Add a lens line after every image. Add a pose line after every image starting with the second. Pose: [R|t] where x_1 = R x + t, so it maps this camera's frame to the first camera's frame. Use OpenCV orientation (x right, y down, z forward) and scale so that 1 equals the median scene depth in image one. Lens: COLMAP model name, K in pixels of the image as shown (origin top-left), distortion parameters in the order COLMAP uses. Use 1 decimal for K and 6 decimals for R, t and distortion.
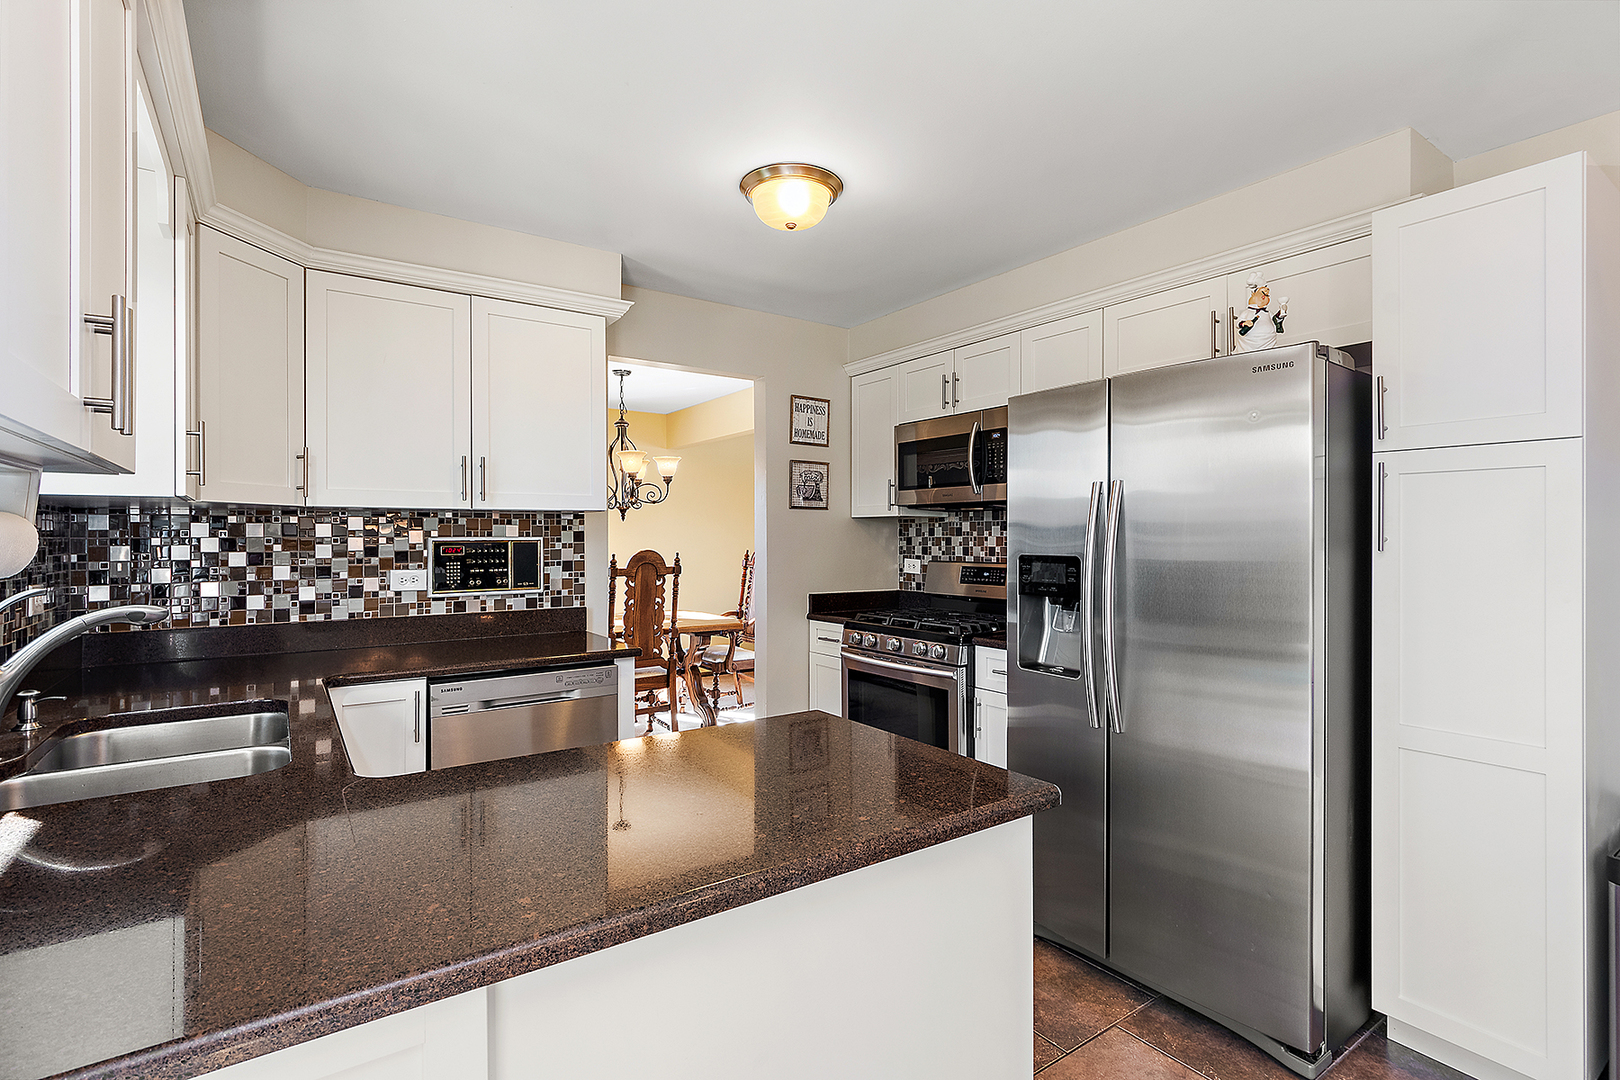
lens RADIAL K [[762.8, 0, 800.7], [0, 762.8, 537.9], [0, 0, 1]] dist [-0.003357, -0.001060]
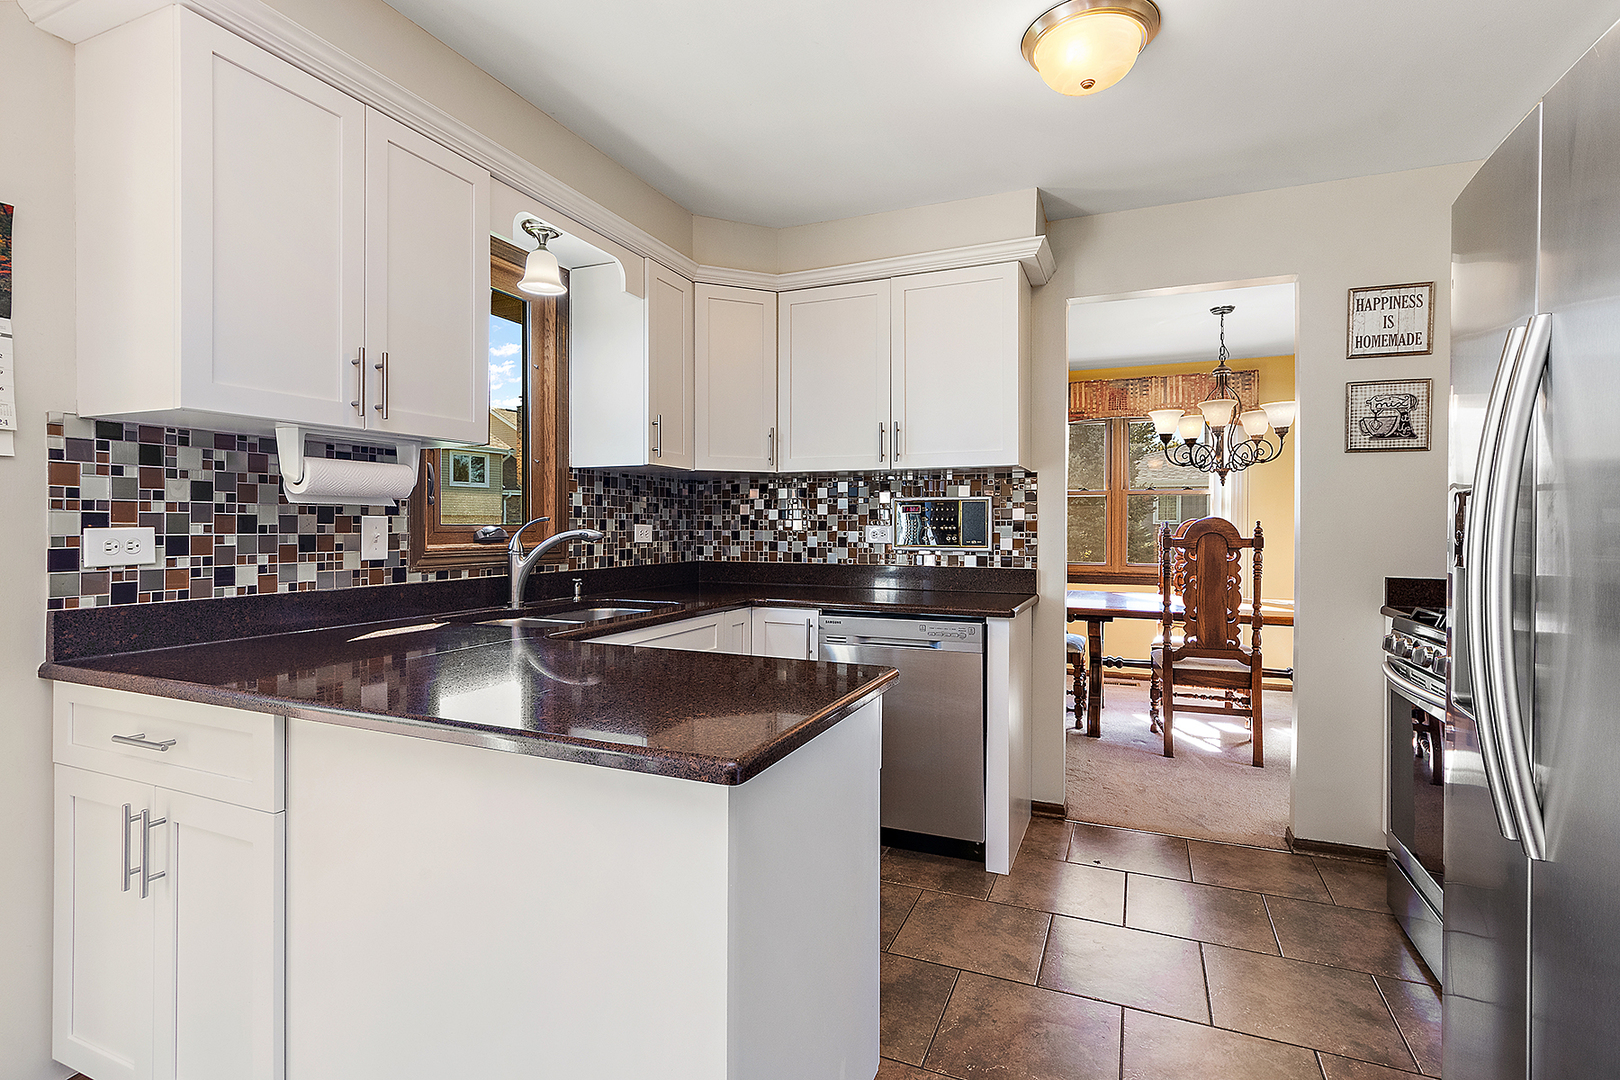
lens RADIAL K [[762.8, 0, 802.6], [0, 762.8, 527.0], [0, 0, 1]] dist [-0.003357, -0.001060]
pose [[0.532067, 0.007527, -0.846669, 0.395576], [-0.006006, 0.999969, 0.005115, 0.036951], [0.846681, 0.002364, 0.532095, 0.262880]]
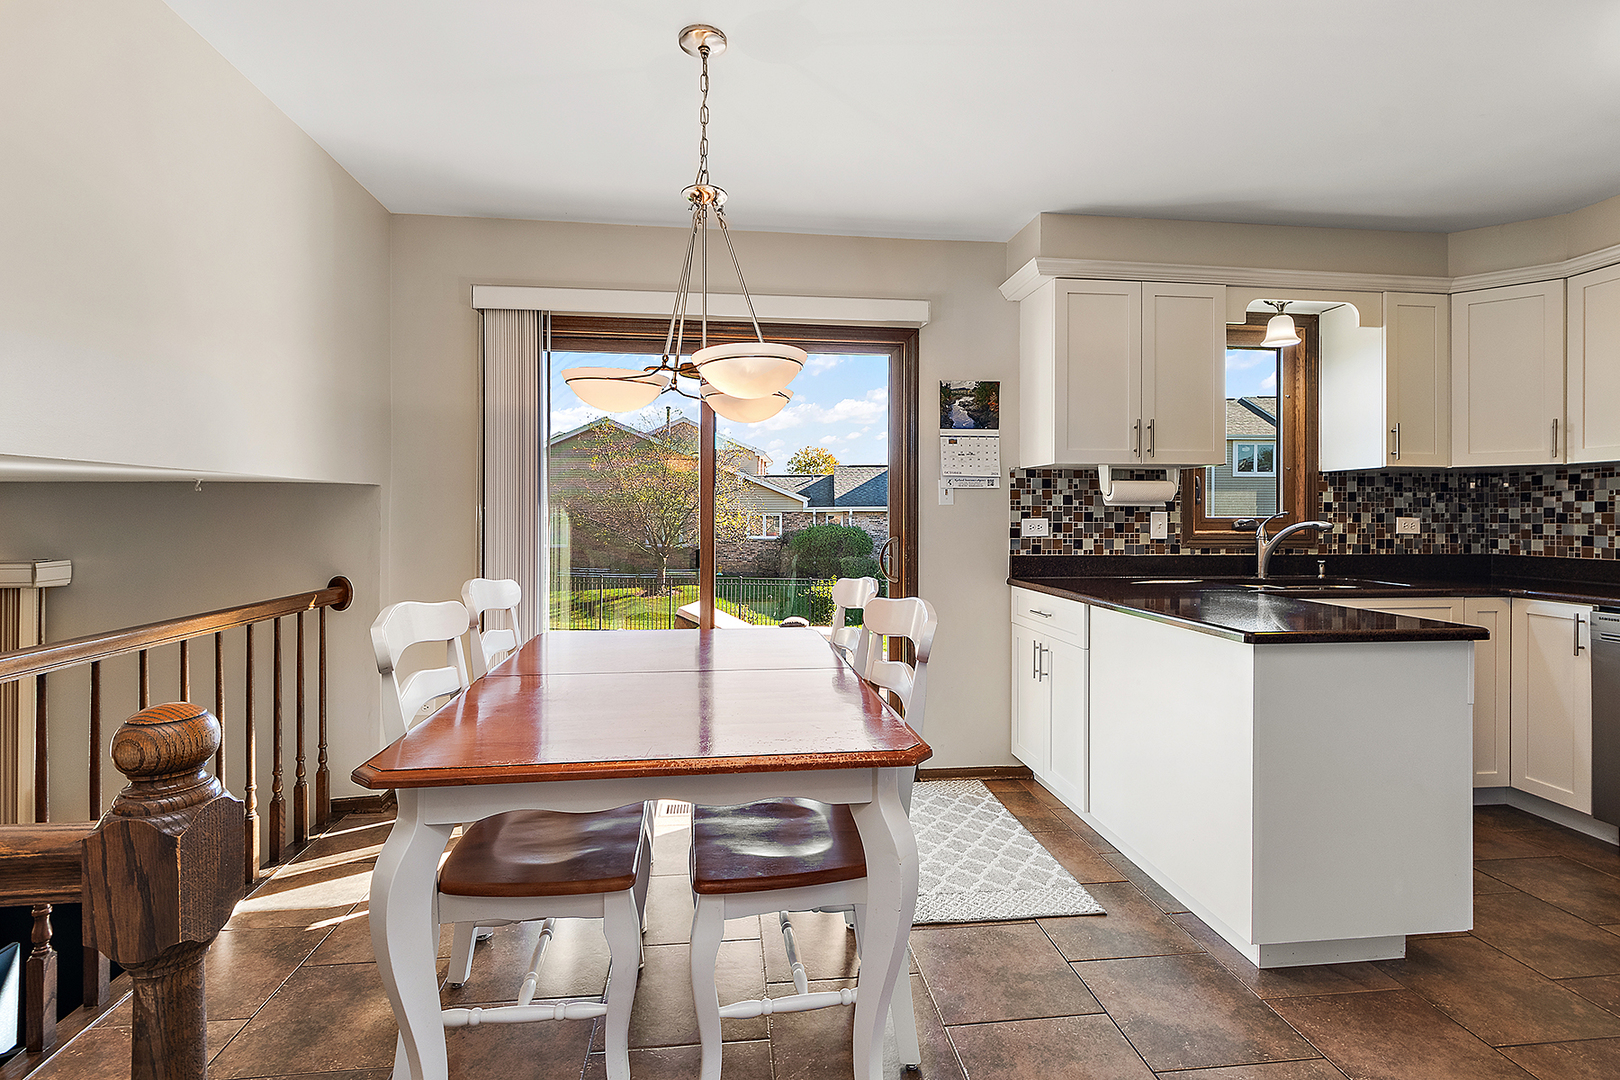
lens RADIAL K [[720.9, 0, 816.2], [0, 720.9, 513.2], [0, 0, 1]] dist [0.000564, -0.001115]
pose [[-0.472754, 0.000935, -0.881194, 0.807294], [-0.002422, 0.999994, 0.002360, 0.032979], [0.881191, 0.003250, -0.472749, 0.365752]]
